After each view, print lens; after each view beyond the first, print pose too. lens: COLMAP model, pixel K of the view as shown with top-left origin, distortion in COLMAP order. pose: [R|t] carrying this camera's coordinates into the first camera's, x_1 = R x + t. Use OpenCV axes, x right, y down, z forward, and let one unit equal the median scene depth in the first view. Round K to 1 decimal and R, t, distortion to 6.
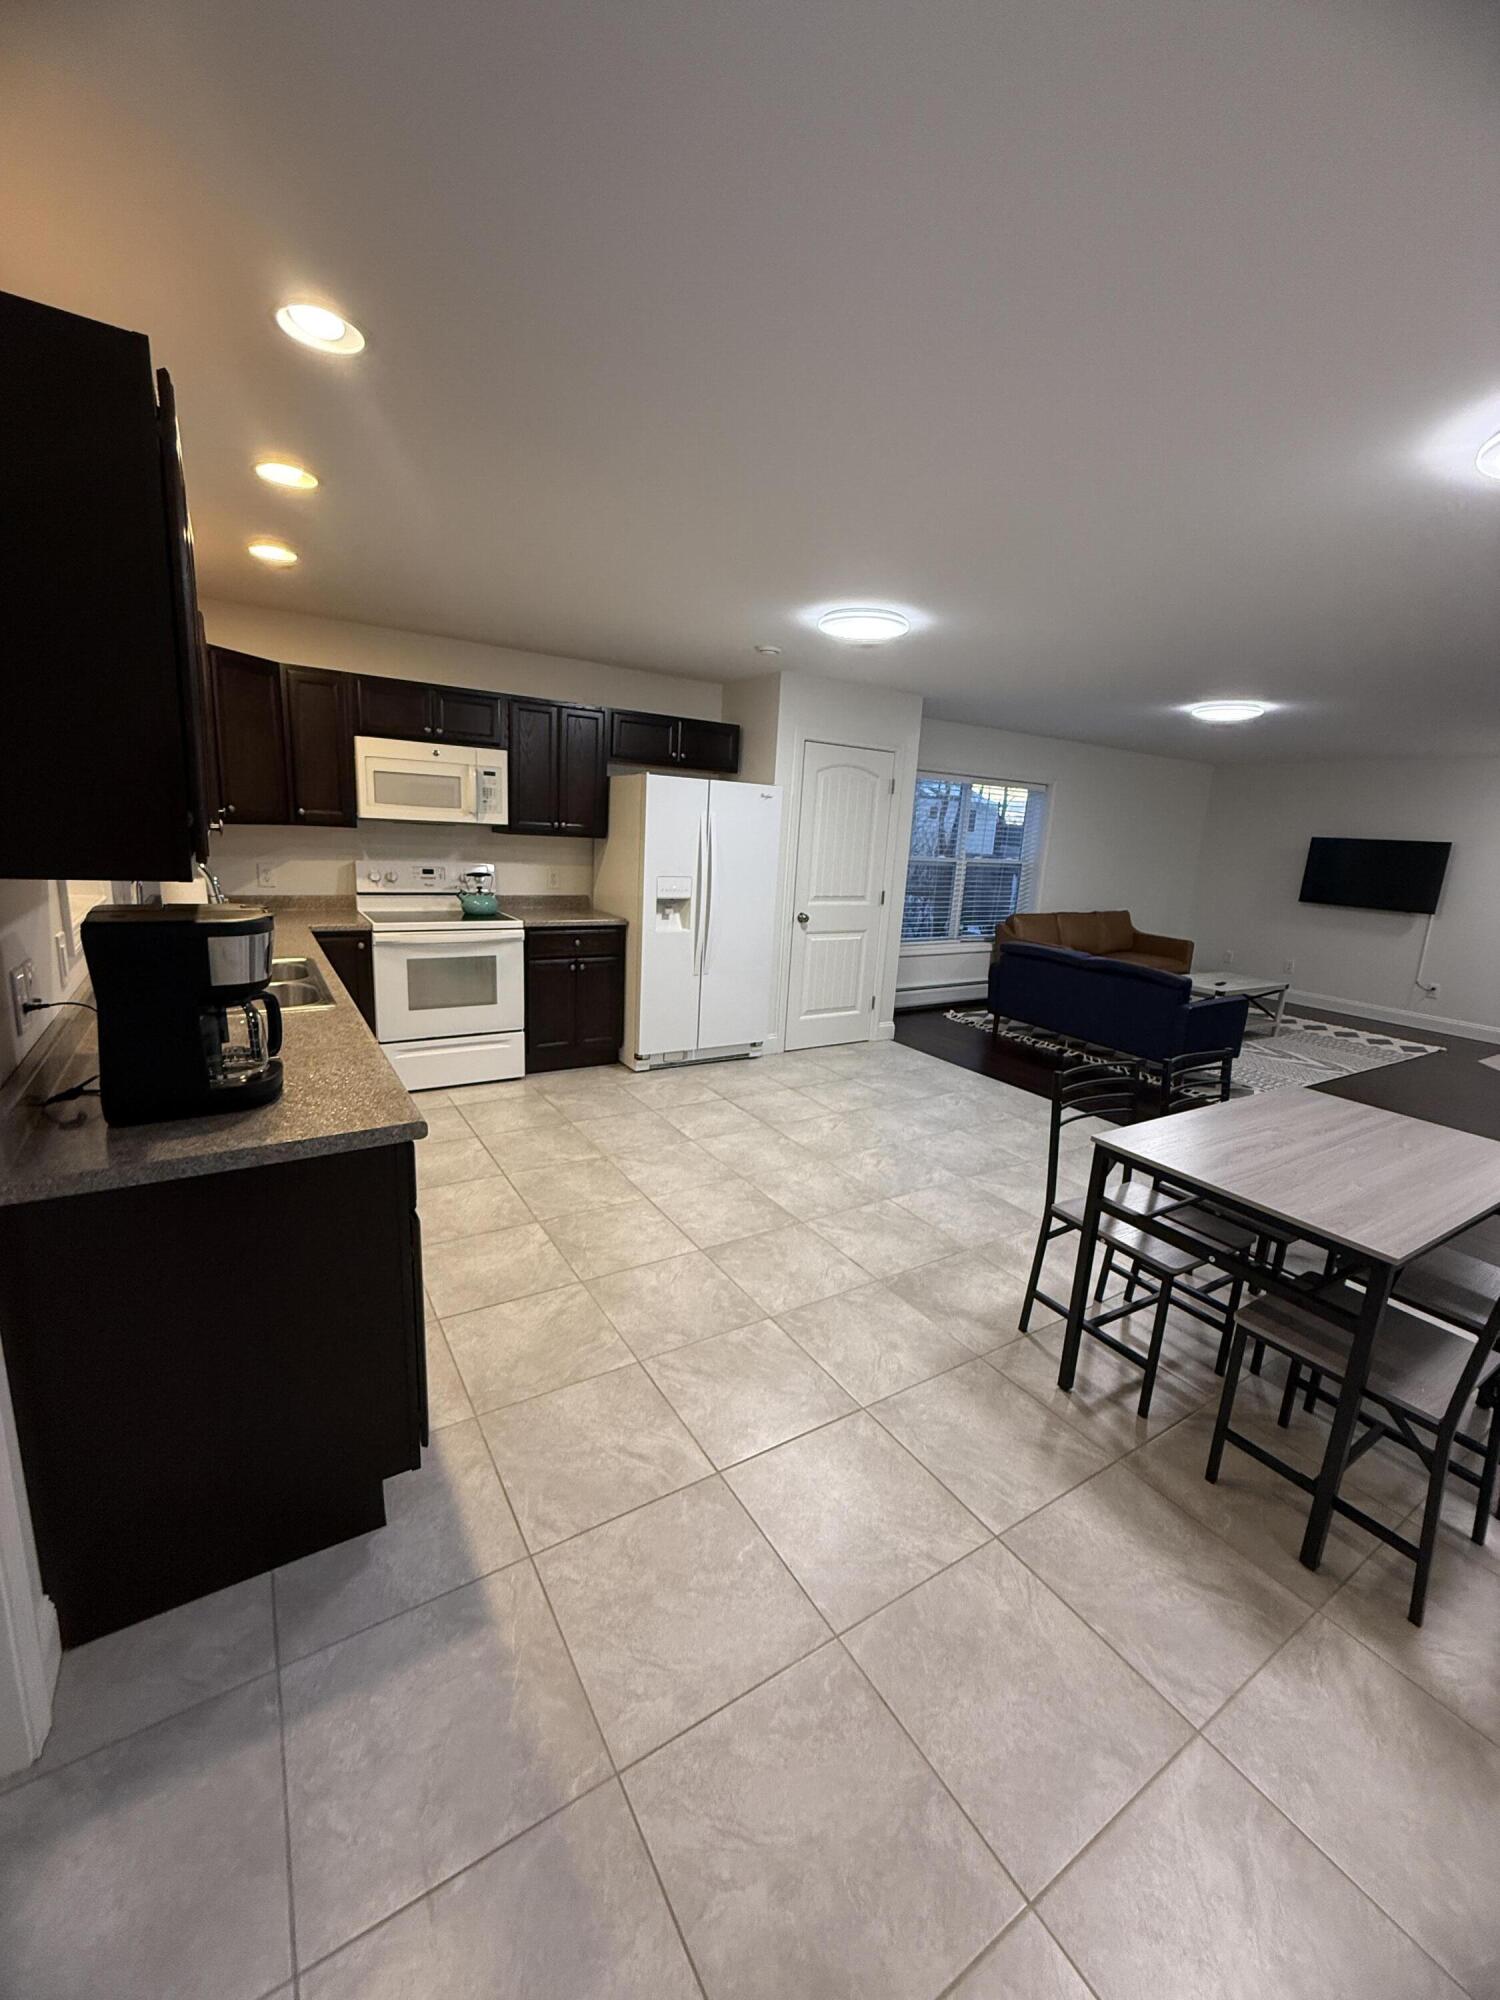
lens RADIAL K [[798.5, 0, 754.6], [0, 798.5, 994.8], [0, 0, 1]] dist [0.002148, 0.000325]
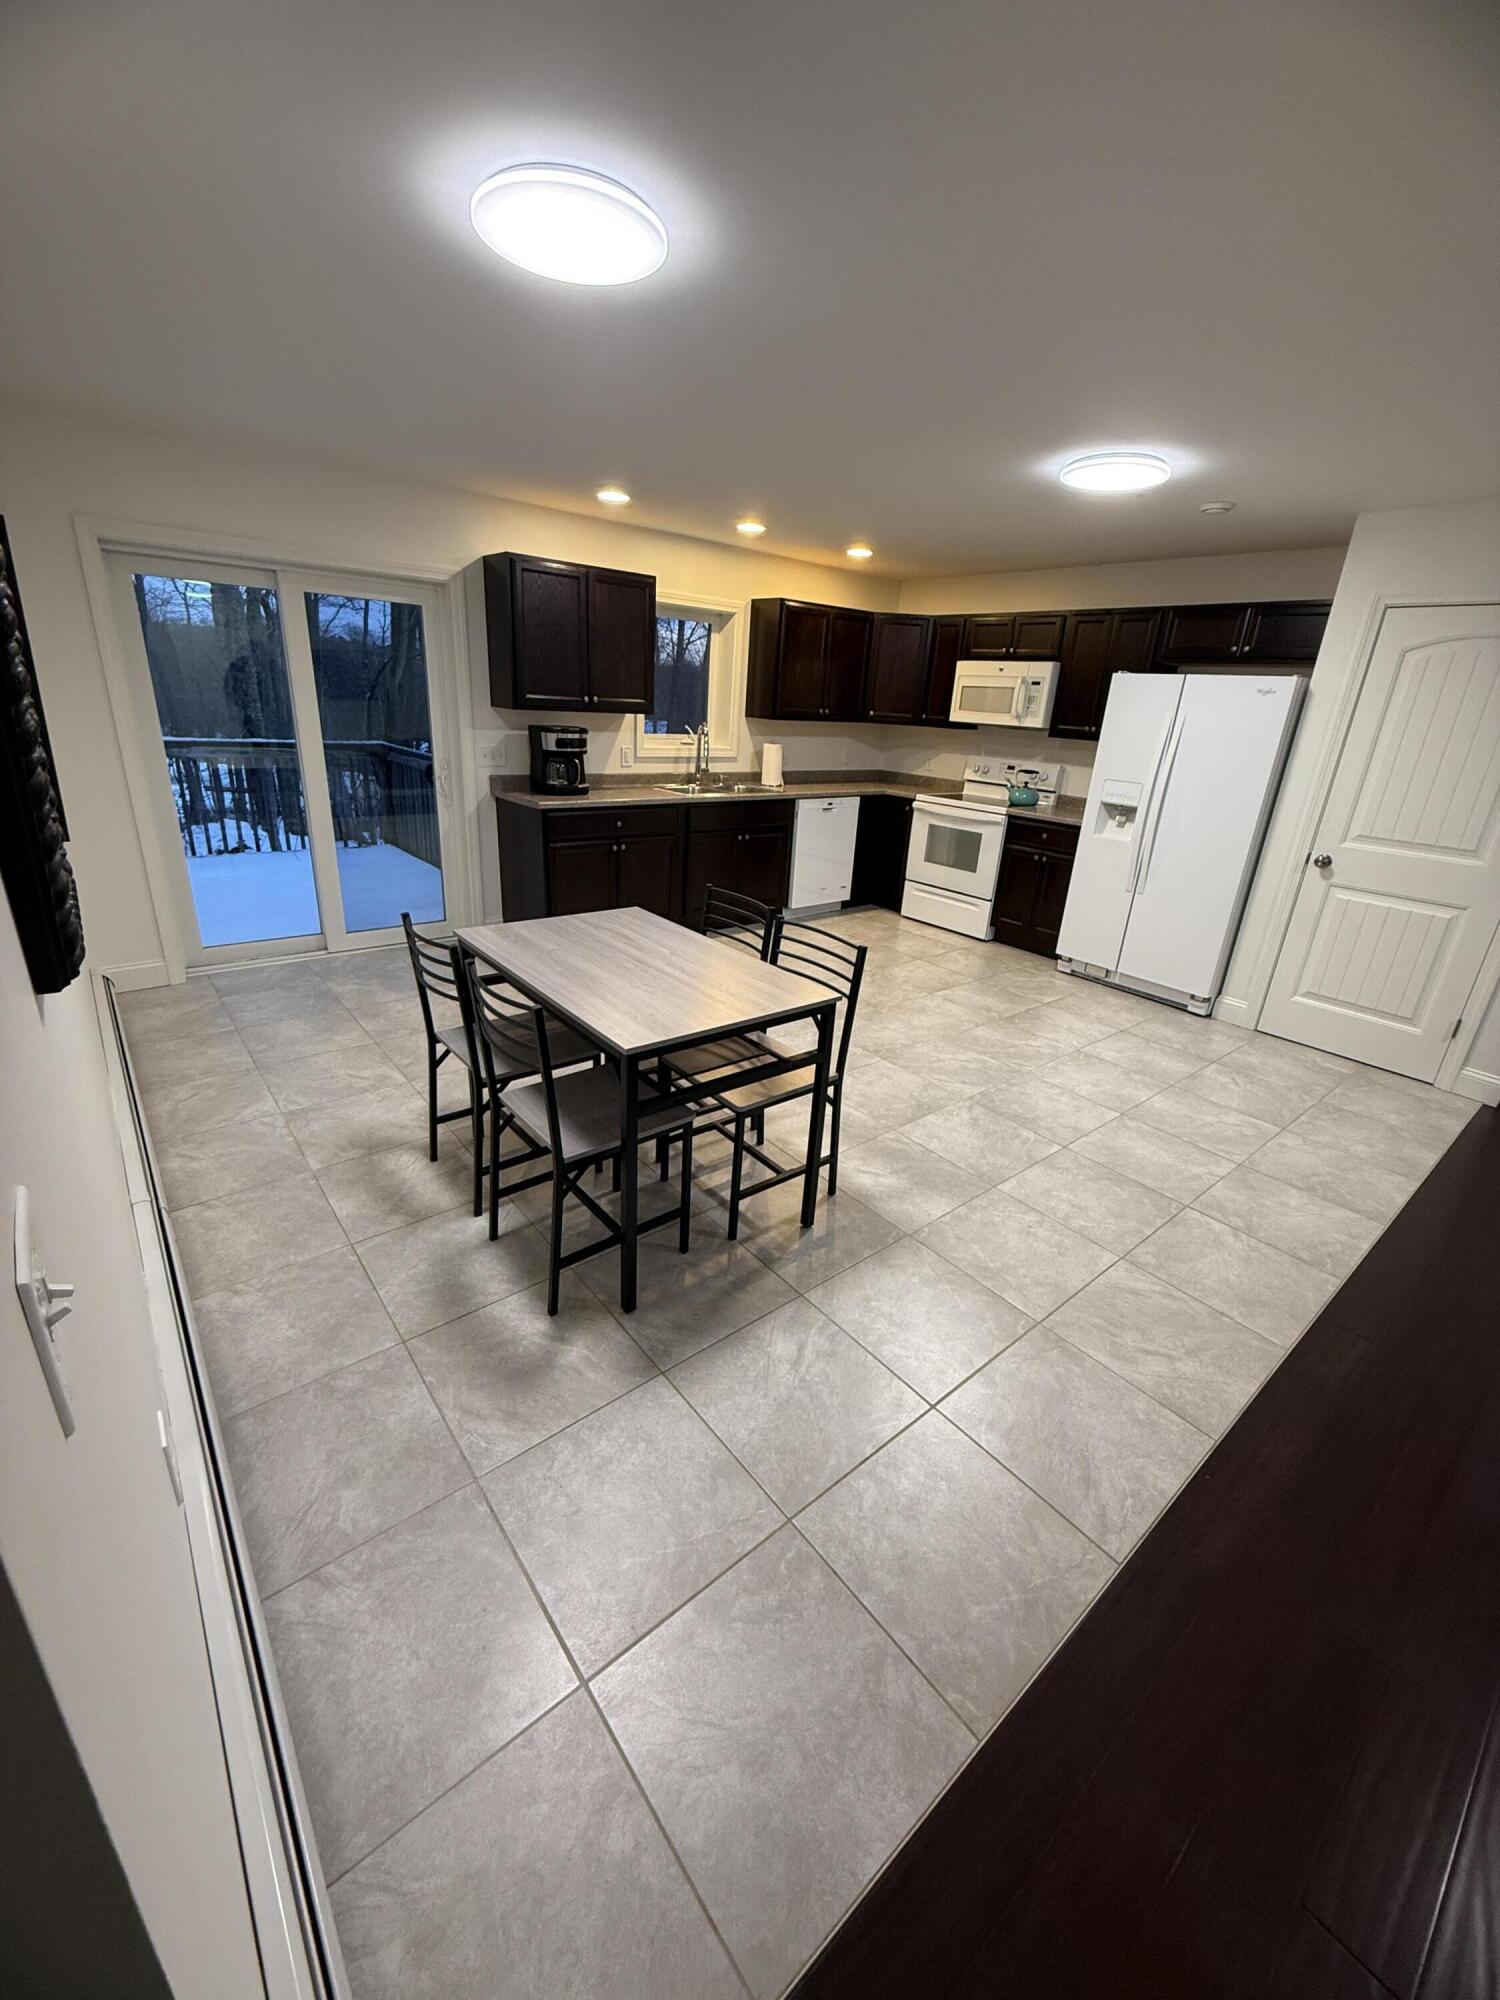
lens RADIAL K [[798.5, 0, 750.3], [0, 798.5, 998.4], [0, 0, 1]] dist [0.002148, 0.000325]
pose [[0.124284, 0.303977, -0.944538, 0.873270], [-0.258434, 0.928981, 0.264965, -0.046503], [0.958001, 0.211169, 0.194016, 0.459308]]
